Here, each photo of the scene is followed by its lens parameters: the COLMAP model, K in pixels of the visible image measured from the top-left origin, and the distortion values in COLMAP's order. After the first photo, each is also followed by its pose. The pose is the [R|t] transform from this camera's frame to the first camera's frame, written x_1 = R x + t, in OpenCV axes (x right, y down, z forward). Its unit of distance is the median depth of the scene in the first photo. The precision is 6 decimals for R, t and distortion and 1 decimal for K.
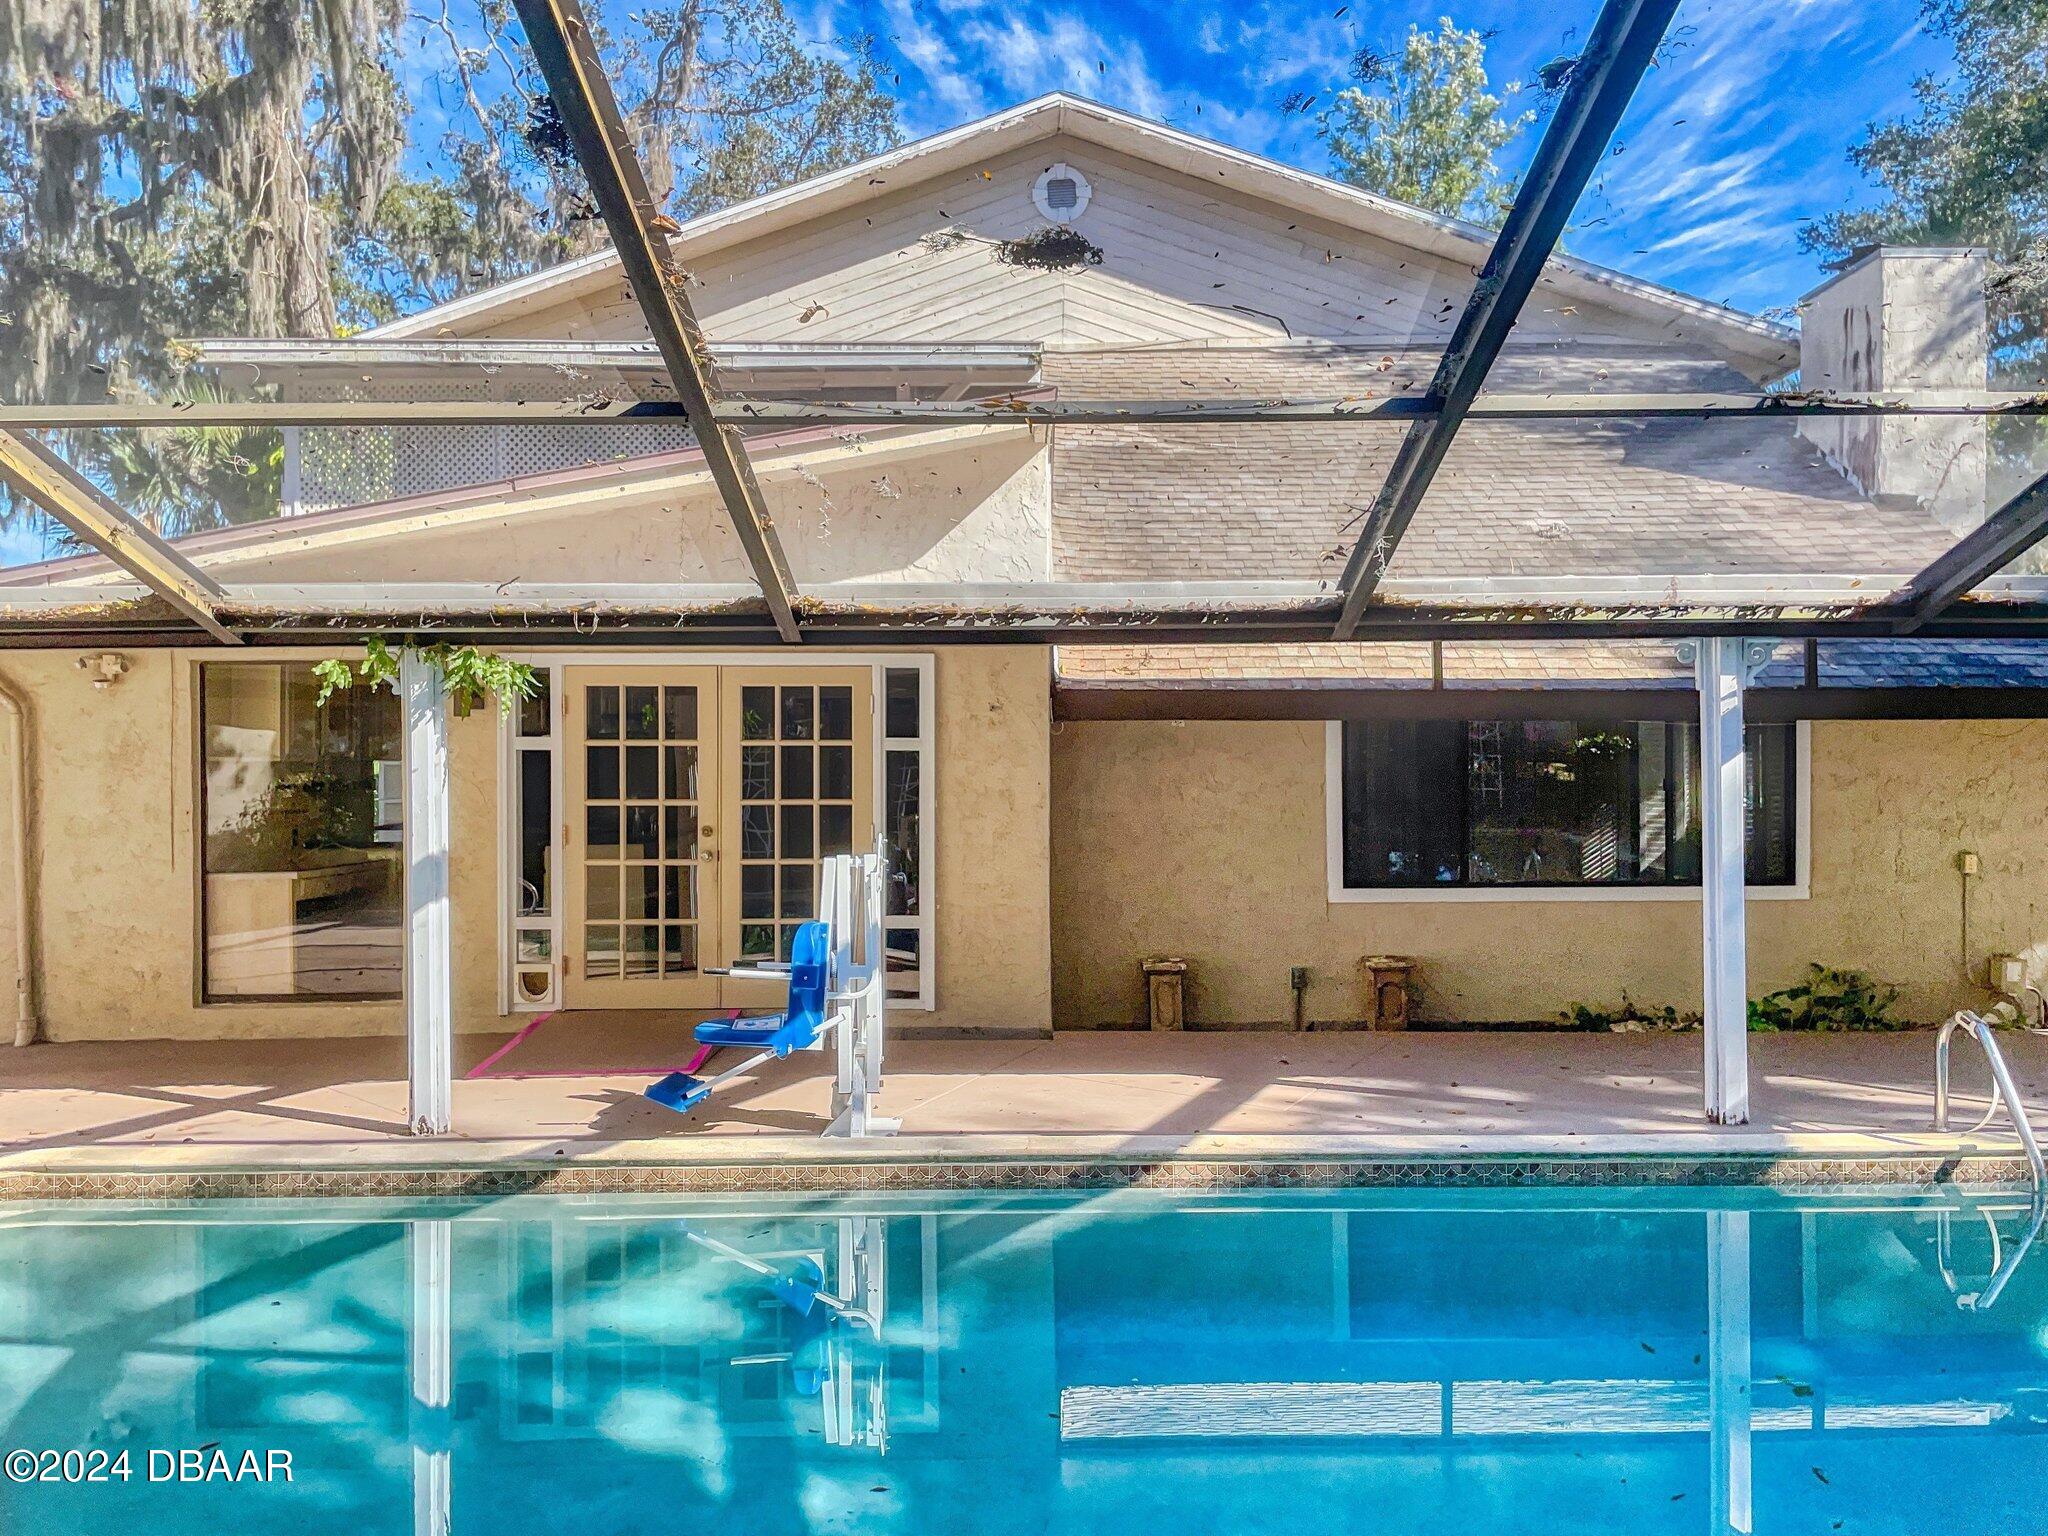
lens RADIAL K [[1554.8, 0, 1021.3], [0, 1554.8, 763.5], [0, 0, 1]] dist [0.052416, -0.072429]
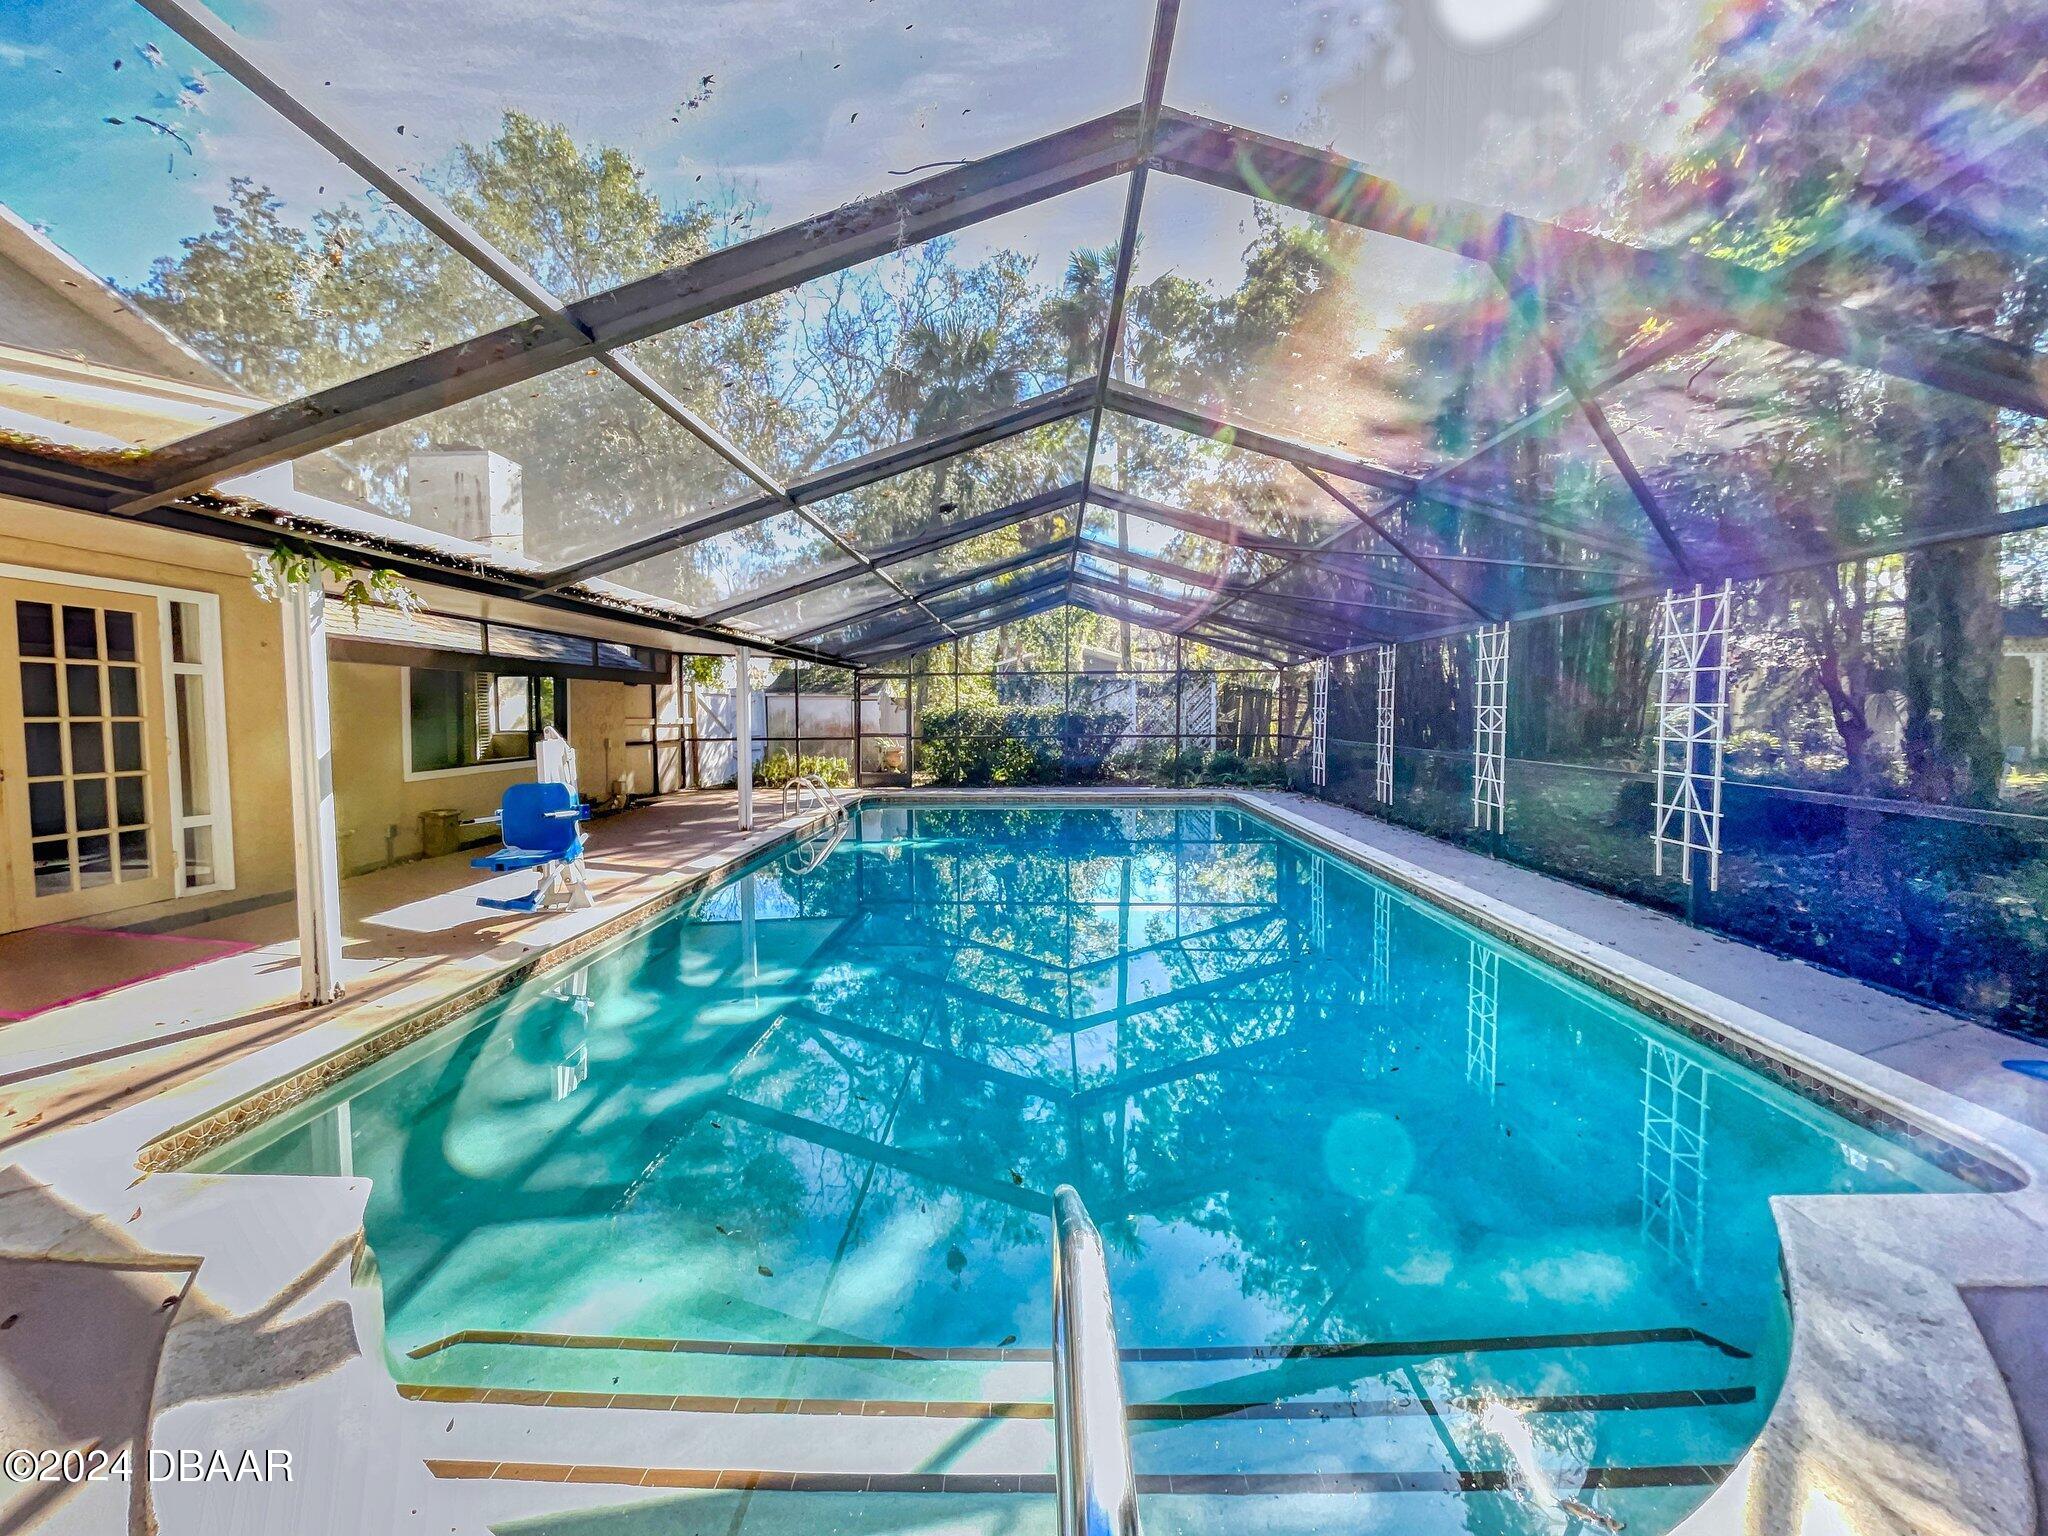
lens RADIAL K [[827.1, 0, 1022.3], [0, 827.1, 760.5], [0, 0, 1]] dist [-0.015593, 0.007597]
pose [[0.037730, -0.055490, 0.997746, -0.672002], [0.007807, 0.998443, 0.055234, 0.027367], [-0.999257, 0.005705, 0.038104, 0.348968]]
